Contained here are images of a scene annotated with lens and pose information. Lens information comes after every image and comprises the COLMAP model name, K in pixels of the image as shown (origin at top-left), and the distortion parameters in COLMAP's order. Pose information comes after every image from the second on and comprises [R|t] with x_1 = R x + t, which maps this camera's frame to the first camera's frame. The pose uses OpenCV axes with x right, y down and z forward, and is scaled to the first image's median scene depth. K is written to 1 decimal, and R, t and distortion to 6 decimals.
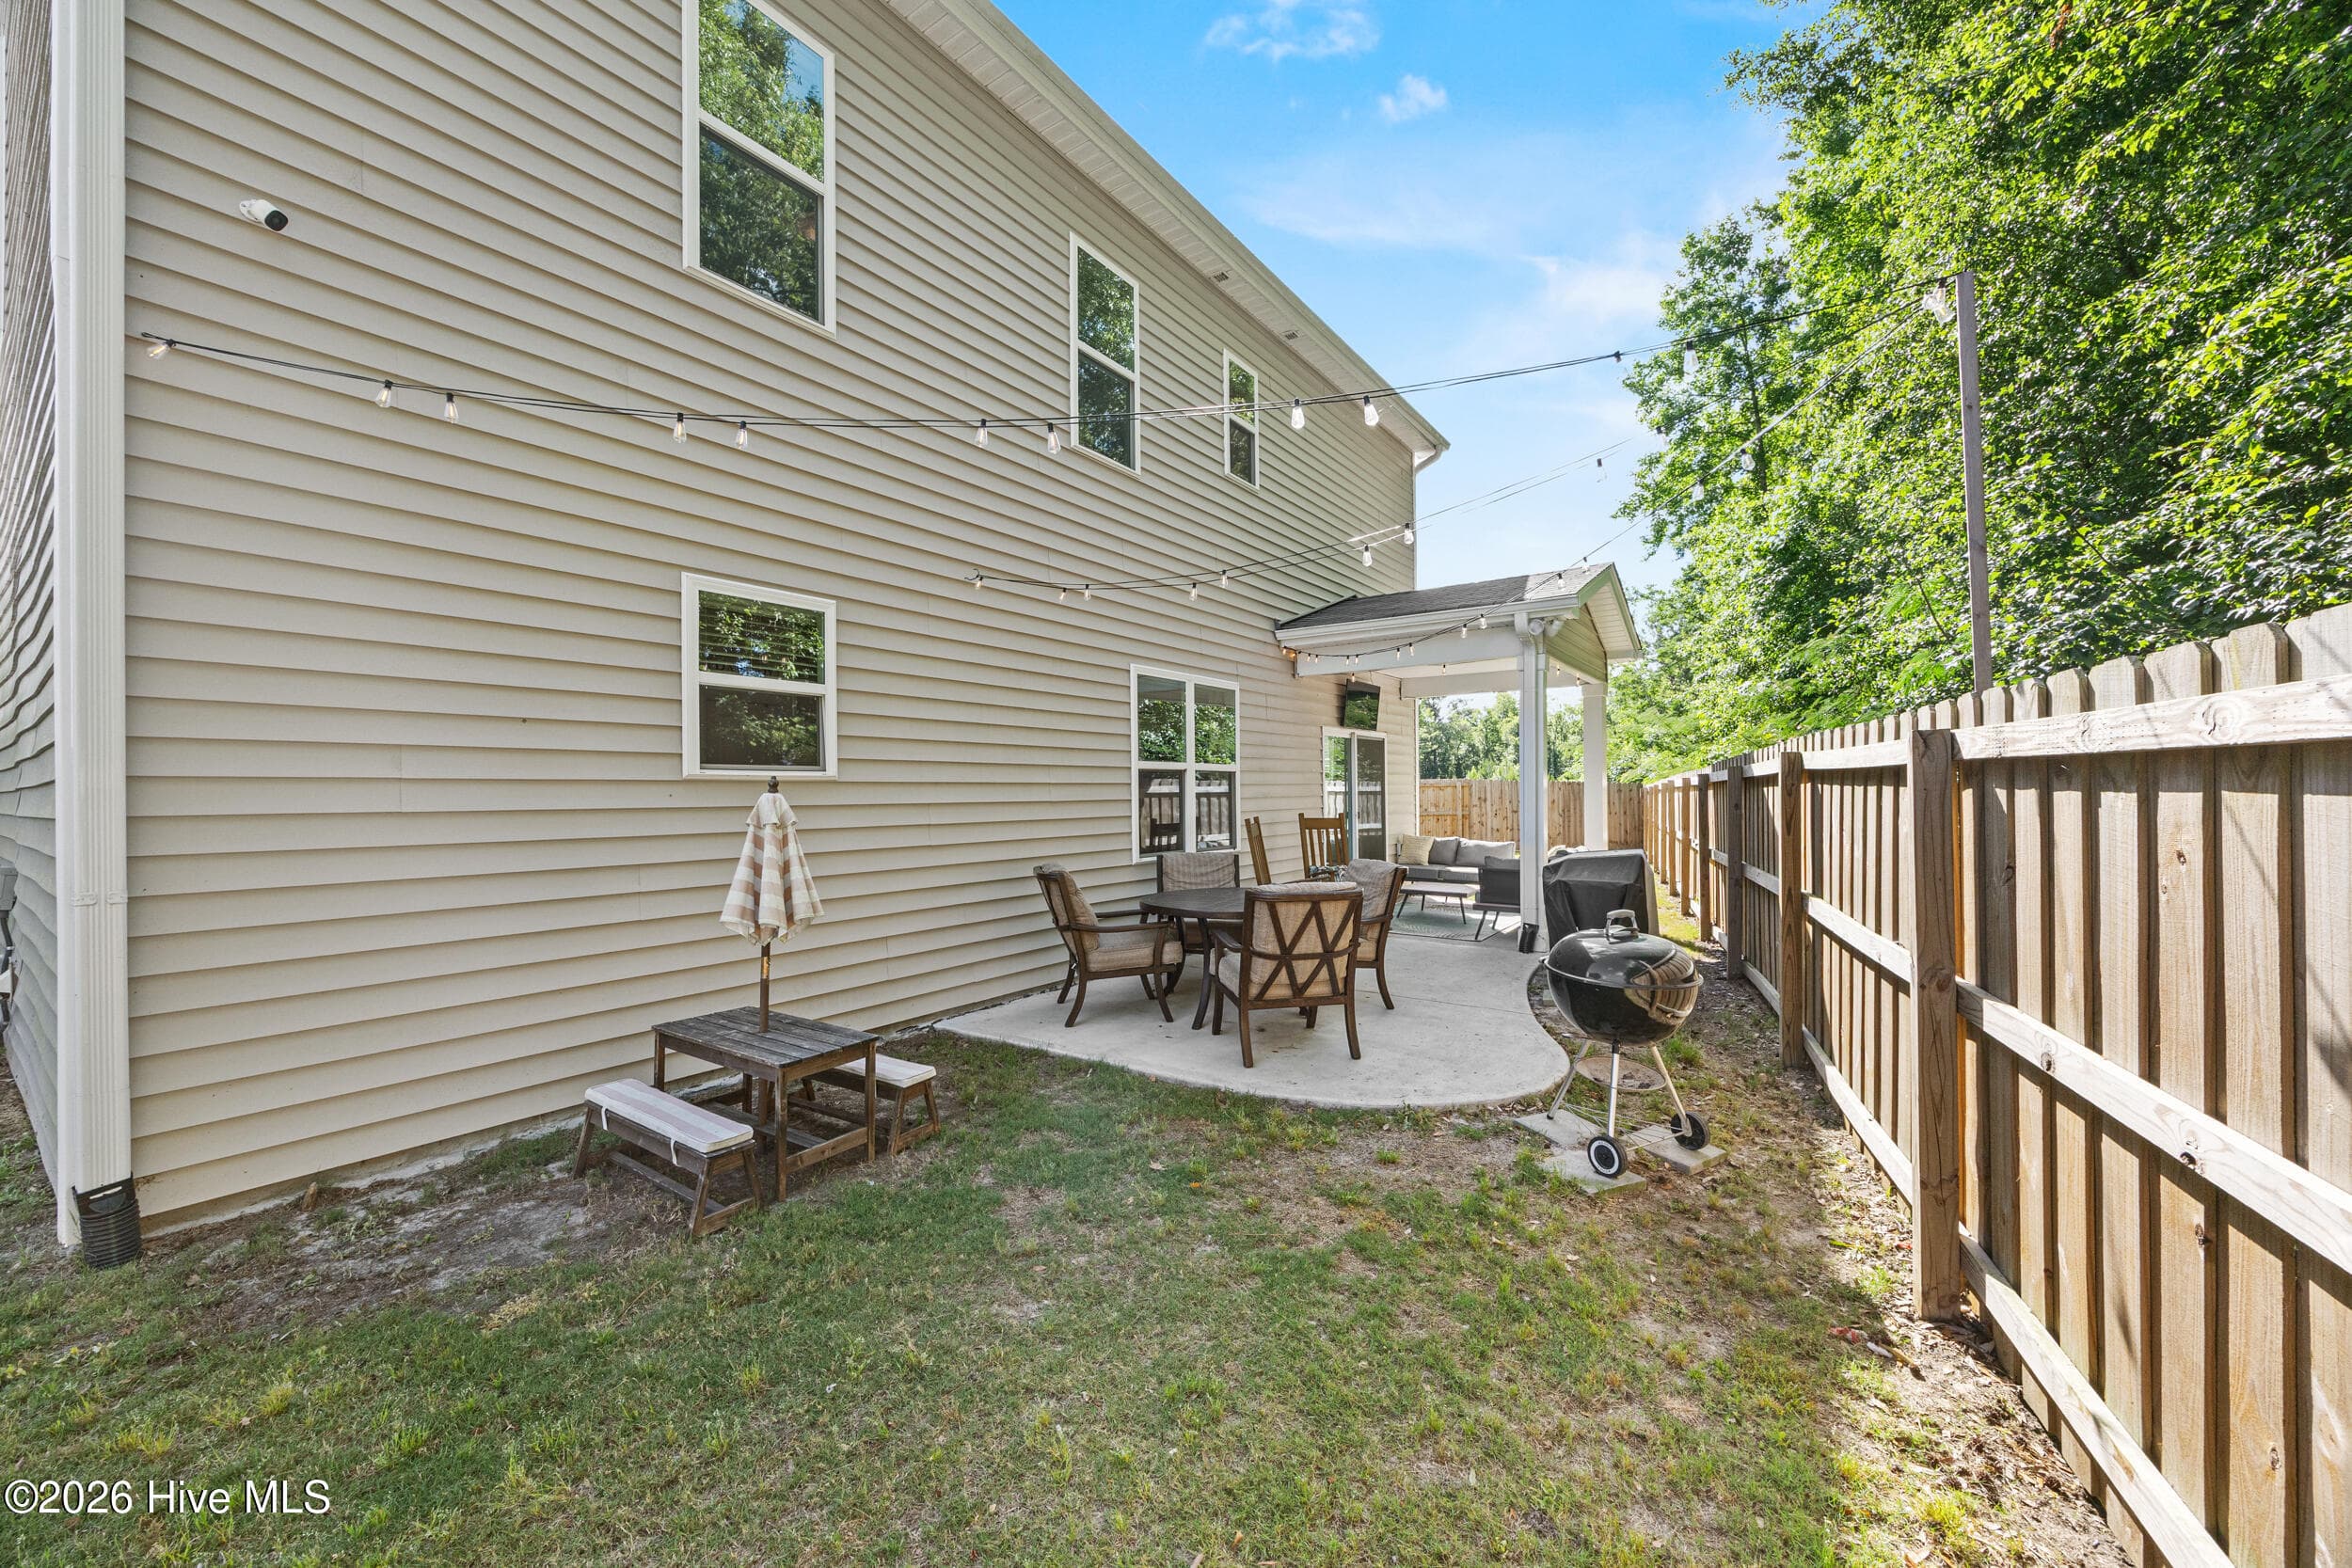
lens RADIAL K [[883.8, 0, 1176.0], [0, 883.8, 784.0], [0, 0, 1]] dist [-0.002050, -0.000524]
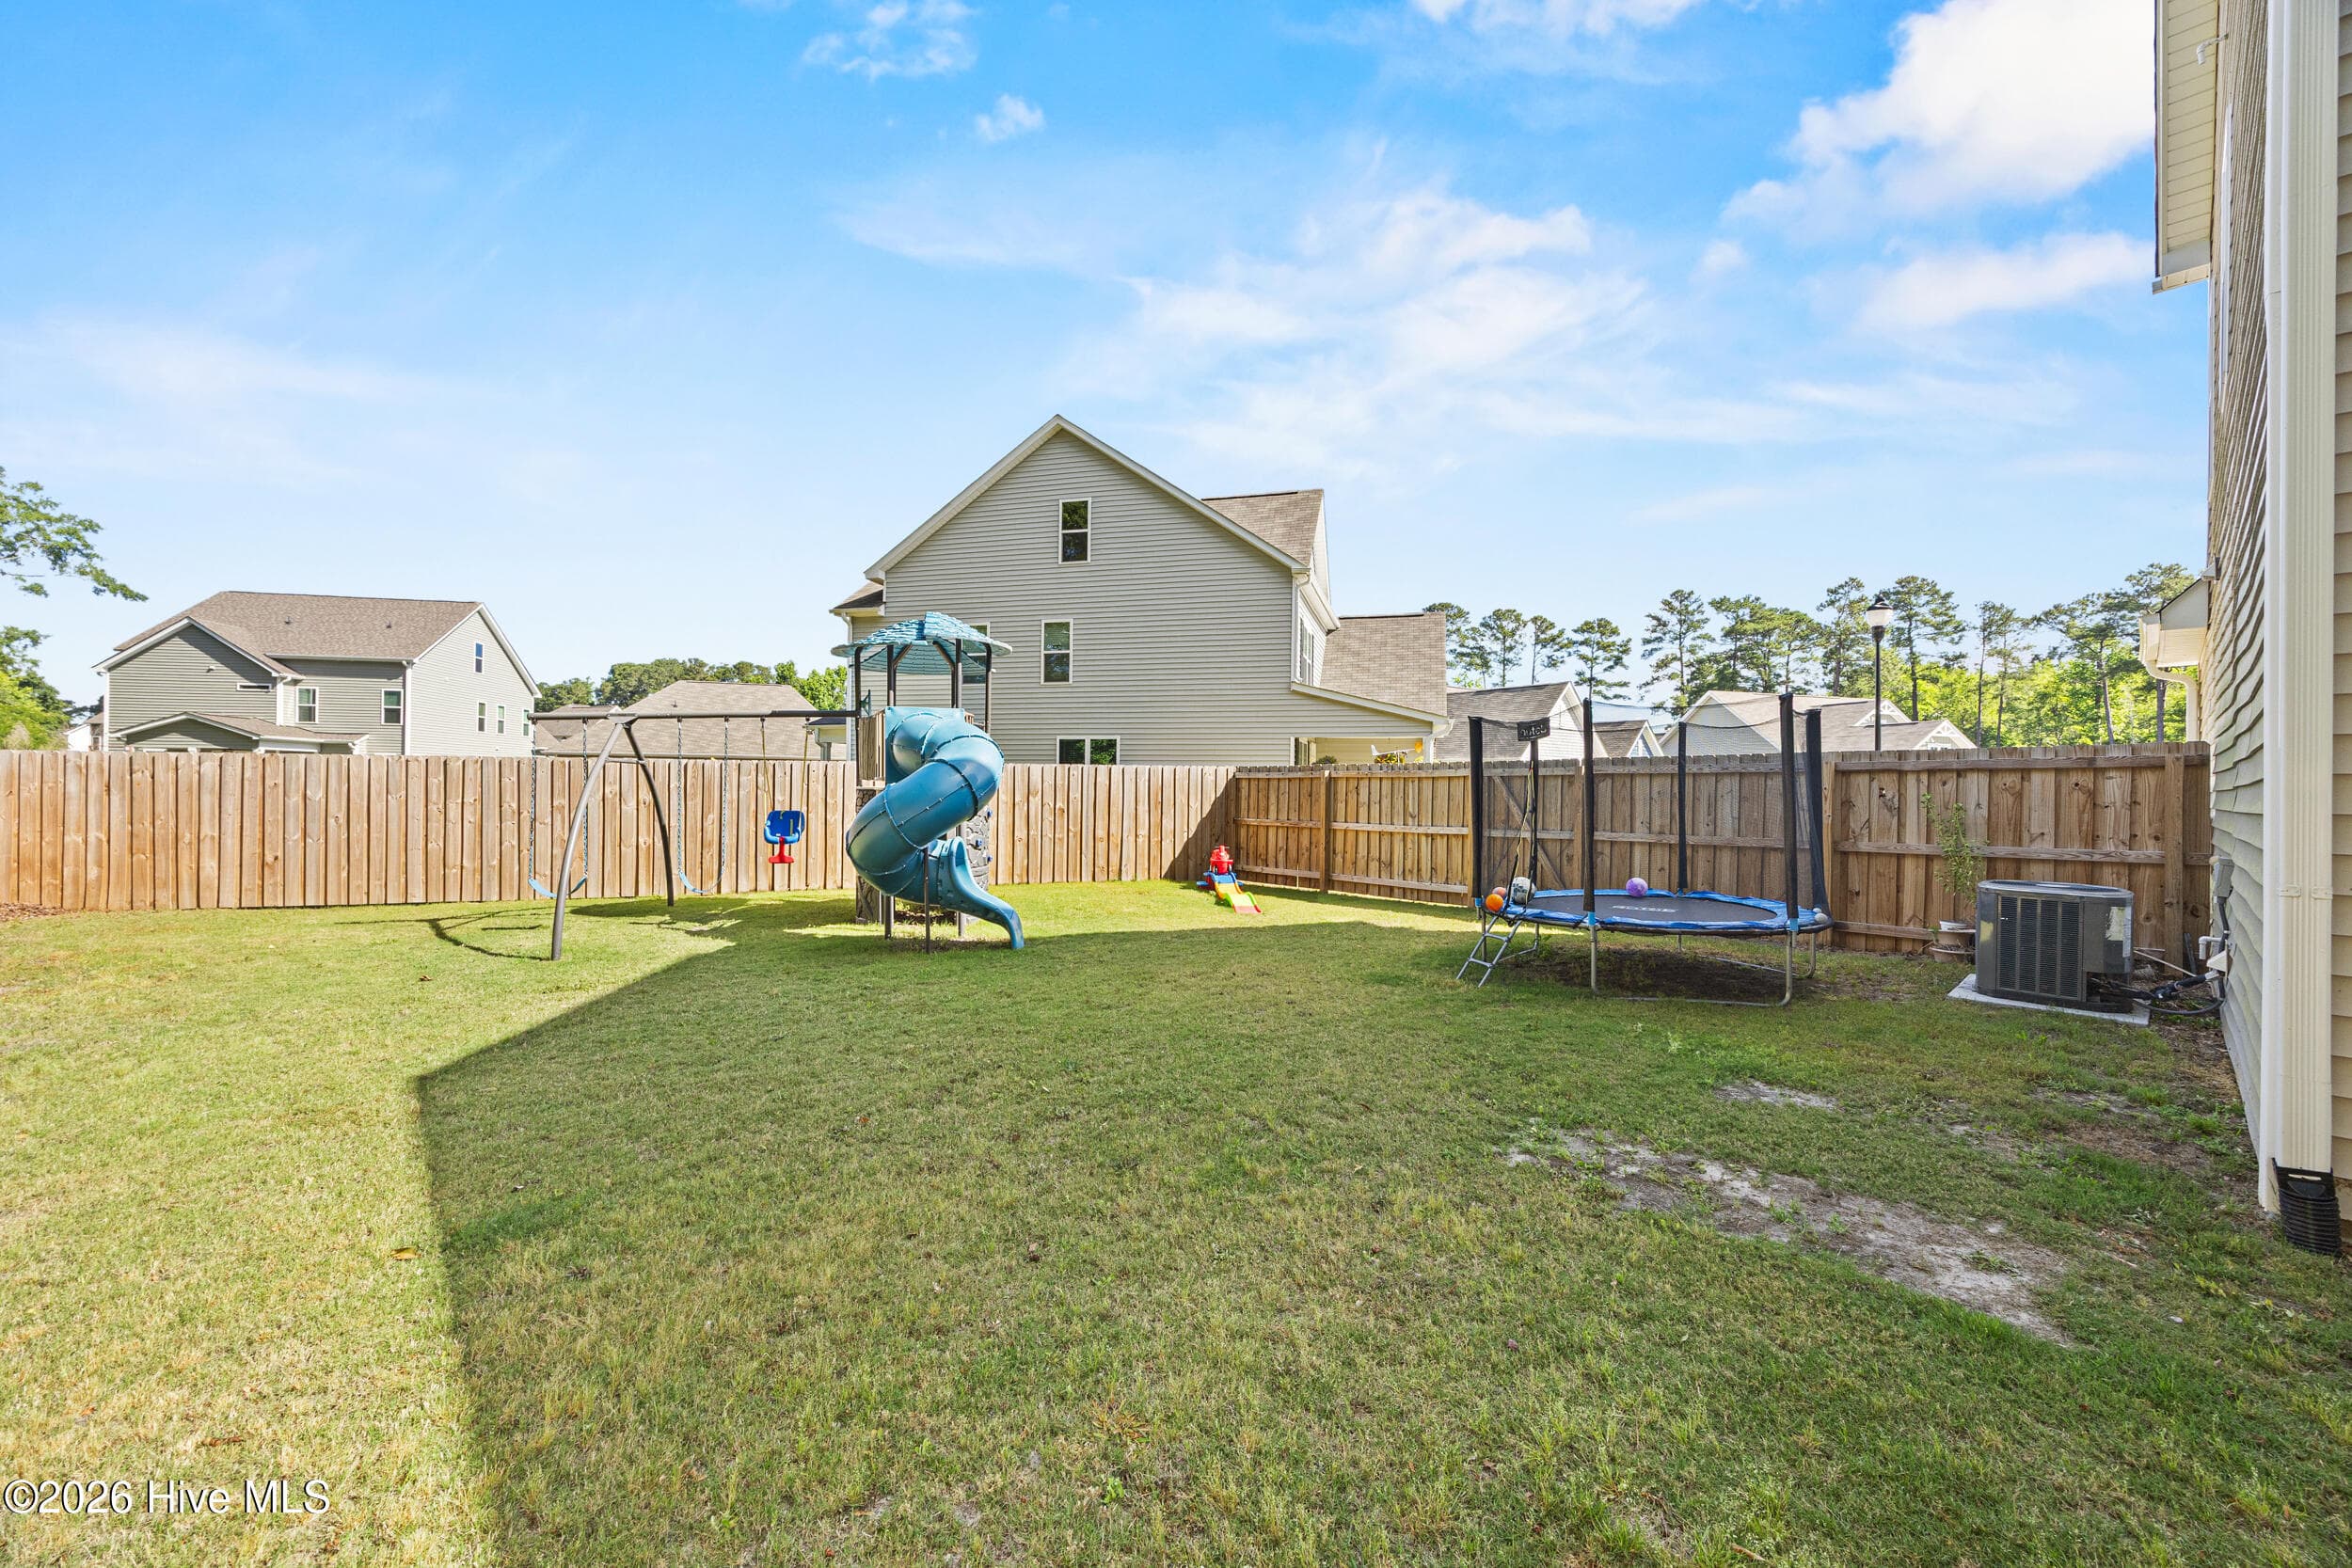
lens RADIAL K [[904.5, 0, 1167.0], [0, 904.5, 790.5], [0, 0, 1]] dist [-0.002573, -0.000263]
pose [[-0.221444, 0.010524, -0.975116, 0.054632], [-0.002246, 0.999934, 0.011302, 0.000420], [0.975171, 0.004693, -0.221406, -0.037269]]
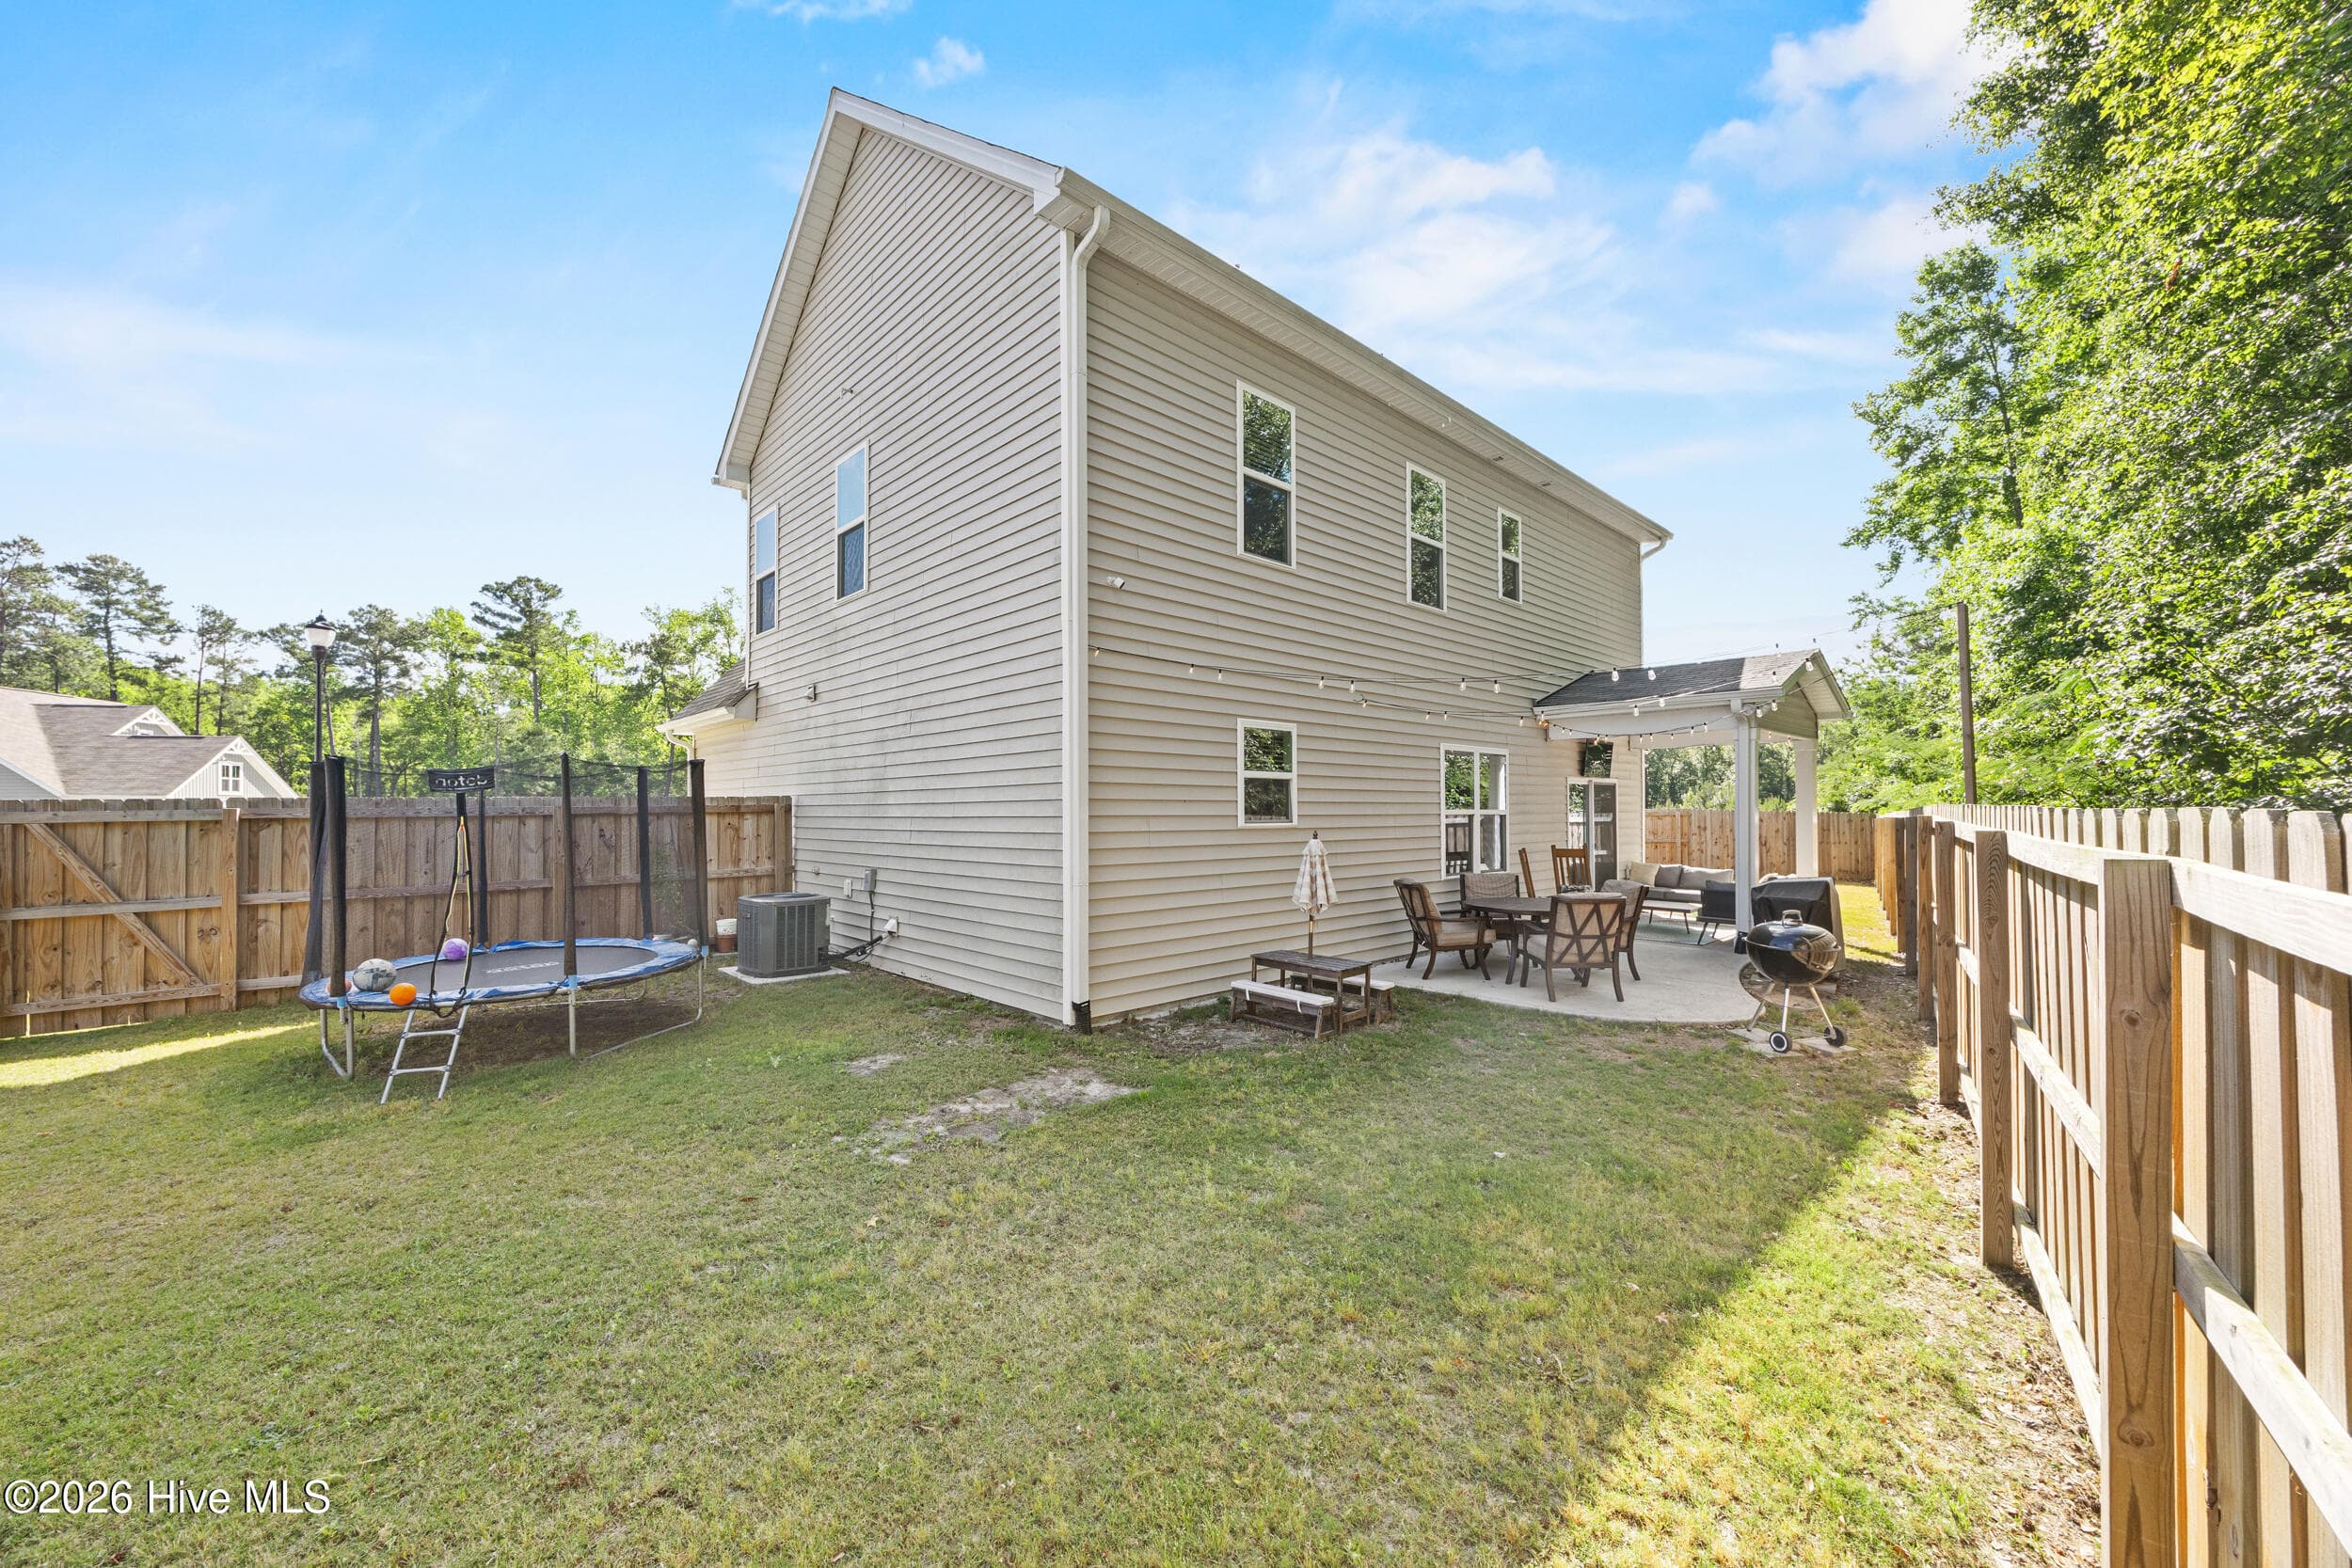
lens RADIAL K [[904.5, 0, 1167.0], [0, 904.5, 790.5], [0, 0, 1]] dist [-0.002573, -0.000263]
pose [[0.980208, 0.002503, -0.197953, -0.254852], [-0.004693, 0.999933, -0.010596, -0.050600], [0.197913, 0.011316, 0.980154, -0.712337]]
